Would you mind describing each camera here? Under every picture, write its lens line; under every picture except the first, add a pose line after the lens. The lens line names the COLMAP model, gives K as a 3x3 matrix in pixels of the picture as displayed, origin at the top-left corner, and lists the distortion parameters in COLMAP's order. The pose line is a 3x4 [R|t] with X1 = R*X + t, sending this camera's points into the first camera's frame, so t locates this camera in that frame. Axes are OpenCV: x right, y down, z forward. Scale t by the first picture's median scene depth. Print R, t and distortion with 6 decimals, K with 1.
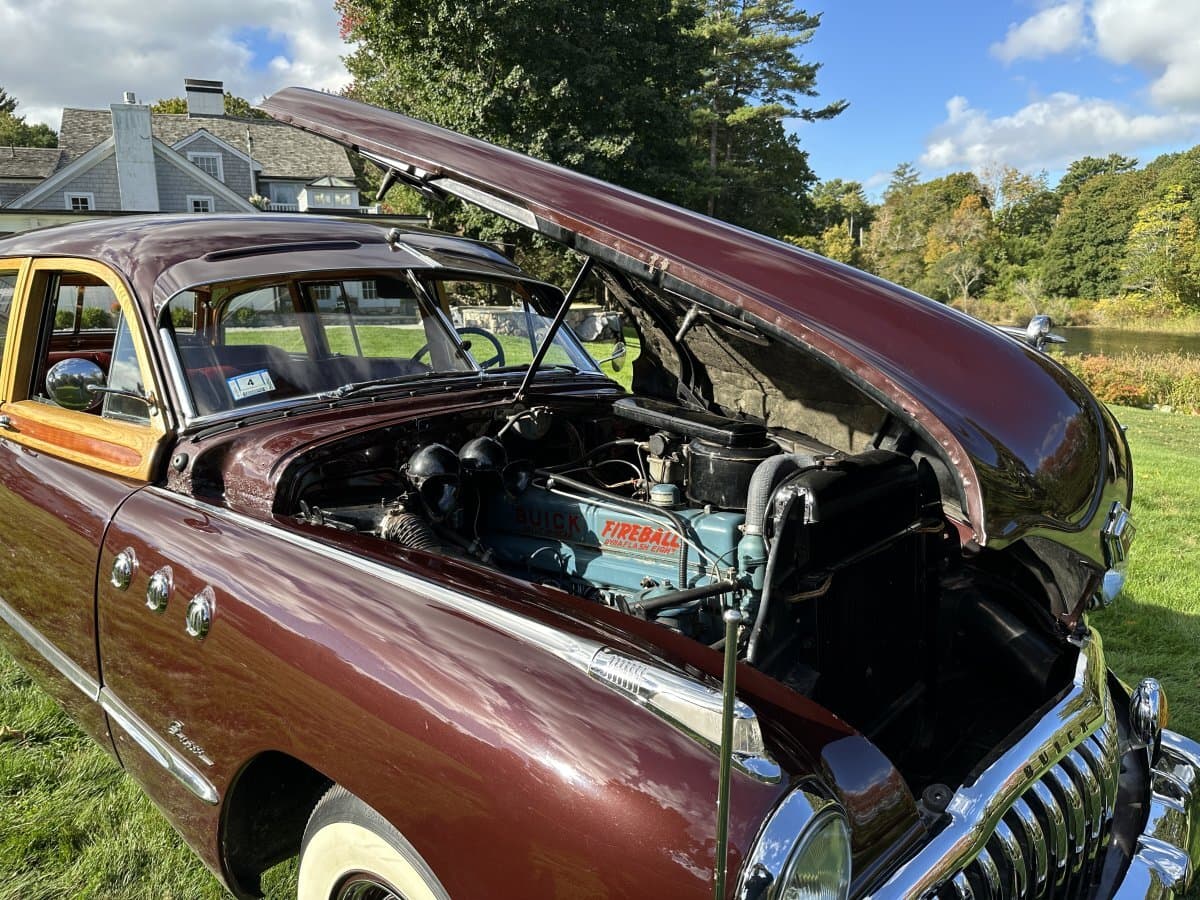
lens RADIAL K [[852.1, 0, 650.4], [0, 852.1, 464.7], [0, 0, 1]] dist [-0.024832, 0.000478]
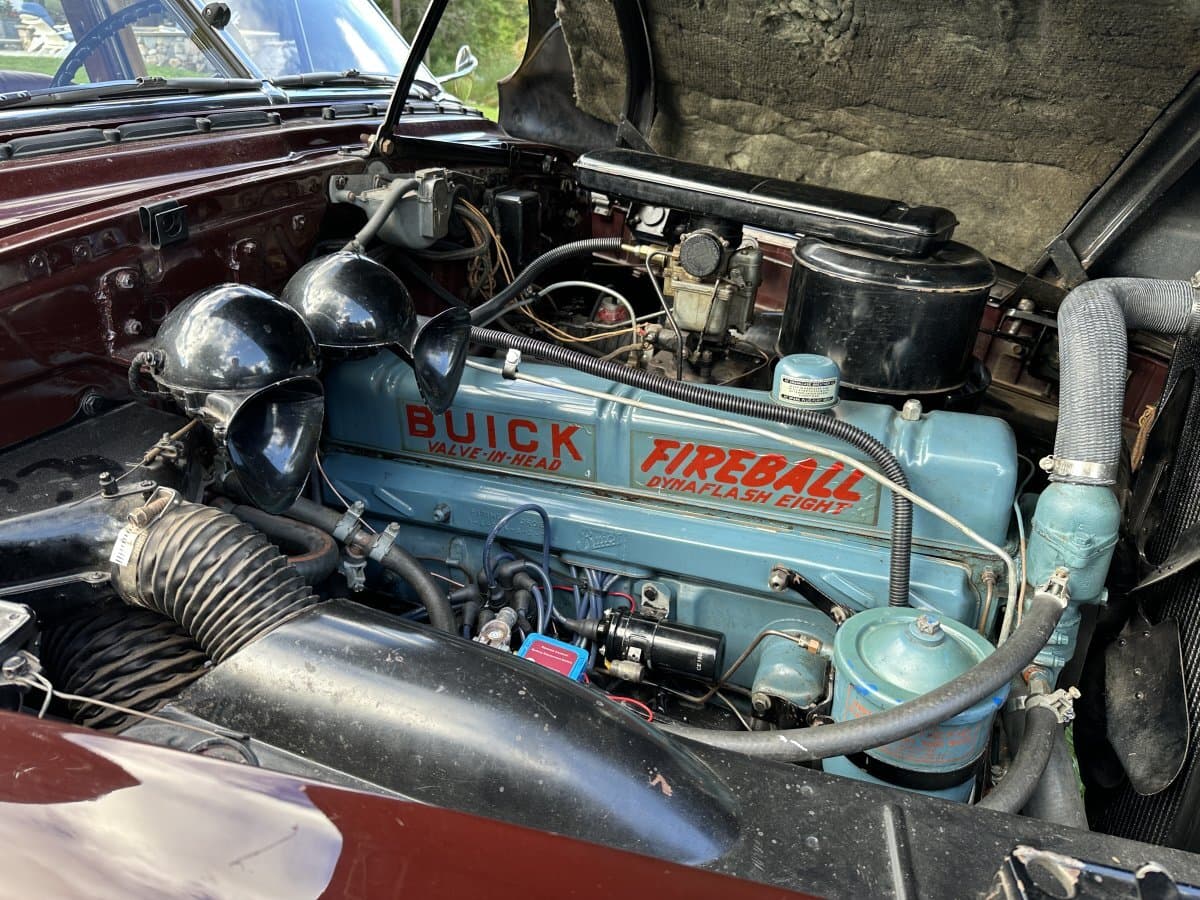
lens RADIAL K [[881.3, 0, 595.4], [0, 881.3, 461.7], [0, 0, 1]] dist [-0.008383, -0.008307]
pose [[0.958145, -0.094674, 0.270177, -0.206646], [0.024151, 0.967102, 0.253238, -0.039223], [-0.285264, -0.236114, 0.928910, 0.583924]]
